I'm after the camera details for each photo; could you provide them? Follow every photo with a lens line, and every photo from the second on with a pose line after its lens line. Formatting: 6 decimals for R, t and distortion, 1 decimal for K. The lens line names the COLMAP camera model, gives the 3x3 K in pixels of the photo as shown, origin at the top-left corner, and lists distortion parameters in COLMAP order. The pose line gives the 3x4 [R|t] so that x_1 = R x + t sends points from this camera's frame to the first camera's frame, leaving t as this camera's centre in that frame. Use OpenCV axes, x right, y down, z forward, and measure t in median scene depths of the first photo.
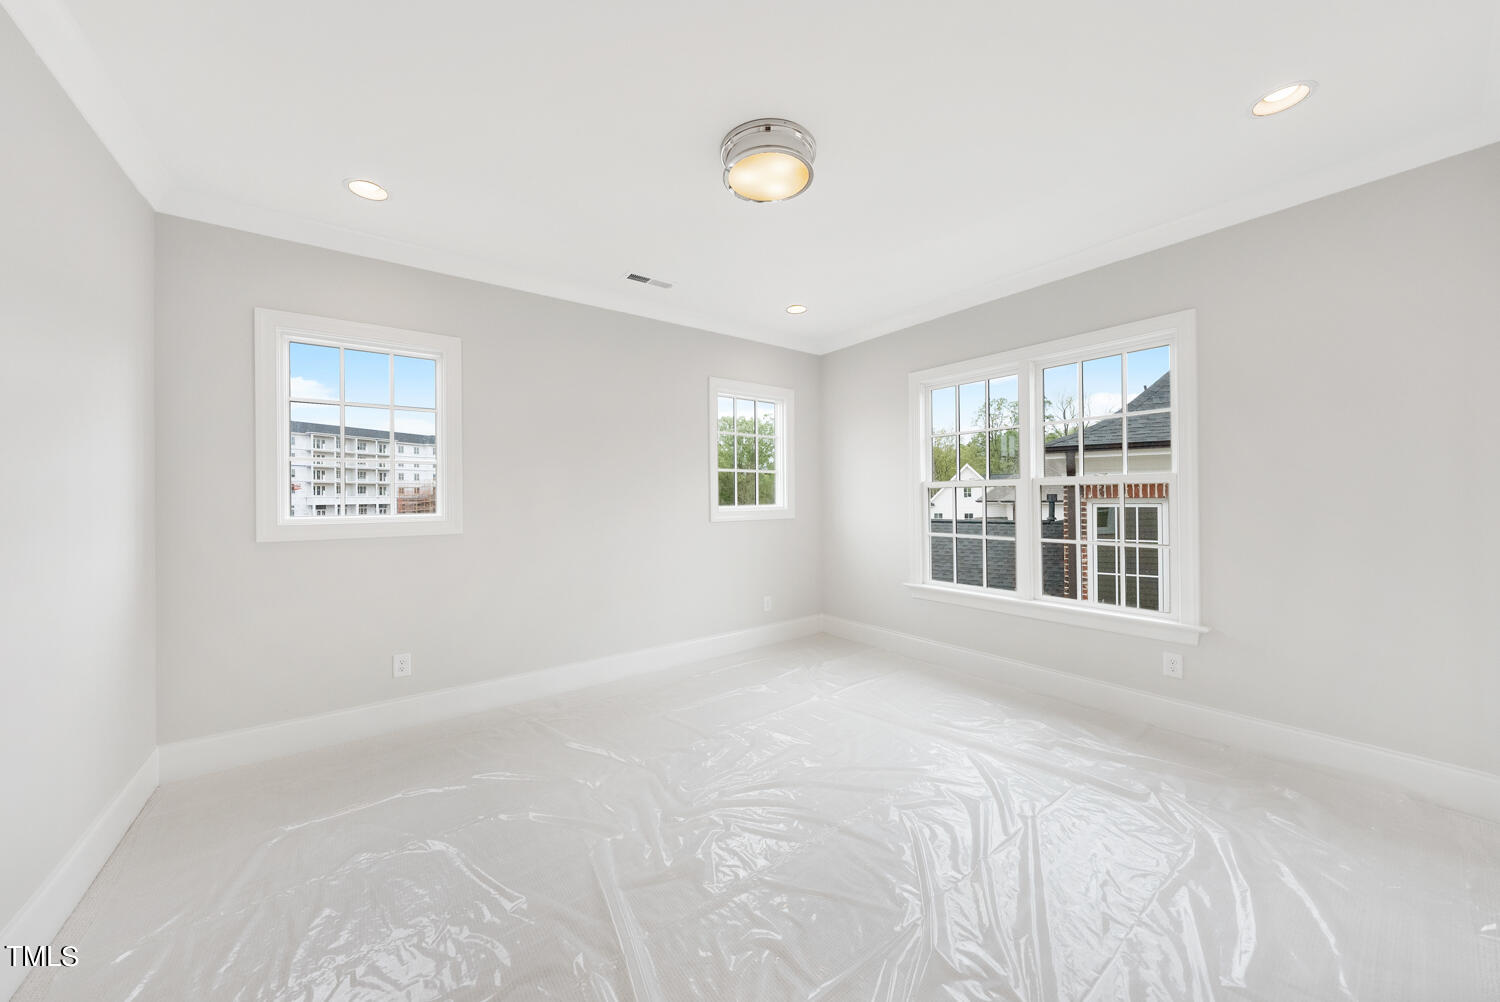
lens RADIAL K [[523.4, 0, 748.6], [0, 523.4, 495.4], [0, 0, 1]] dist [-0.001512, -0.000116]
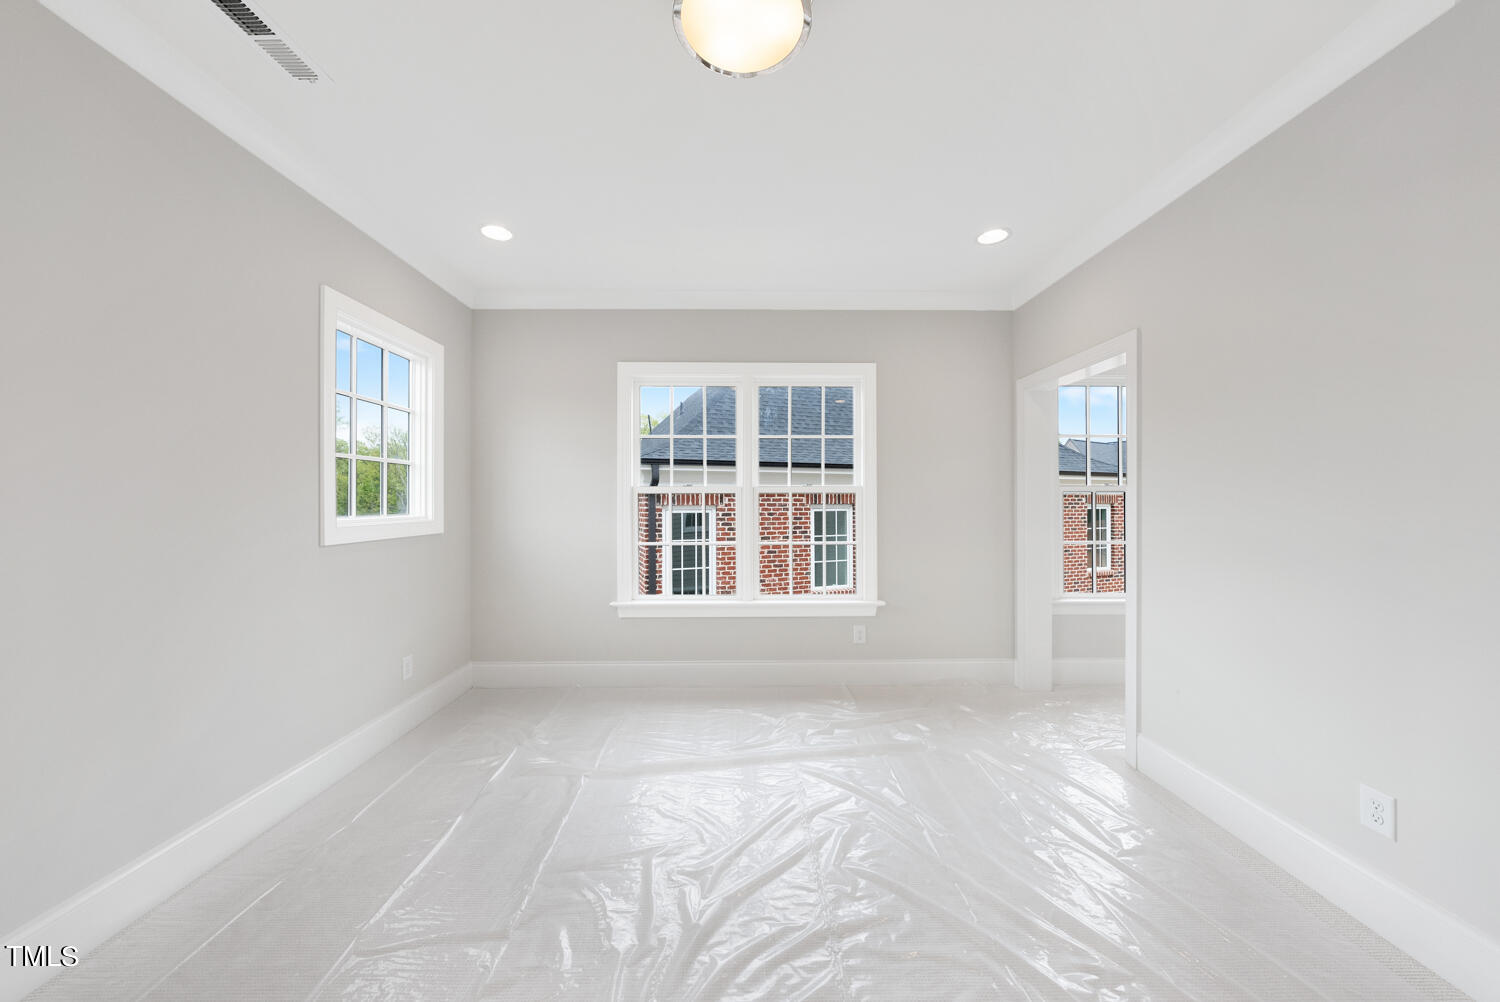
lens RADIAL K [[507.6, 0, 750.0], [0, 507.6, 501.0], [0, 0, 1]] dist [-0.000094, -0.000019]
pose [[0.594364, 0.009993, 0.804134, -0.242012], [-0.007027, 0.999949, -0.007233, 0.003729], [-0.804166, -0.001352, 0.594404, 0.317630]]
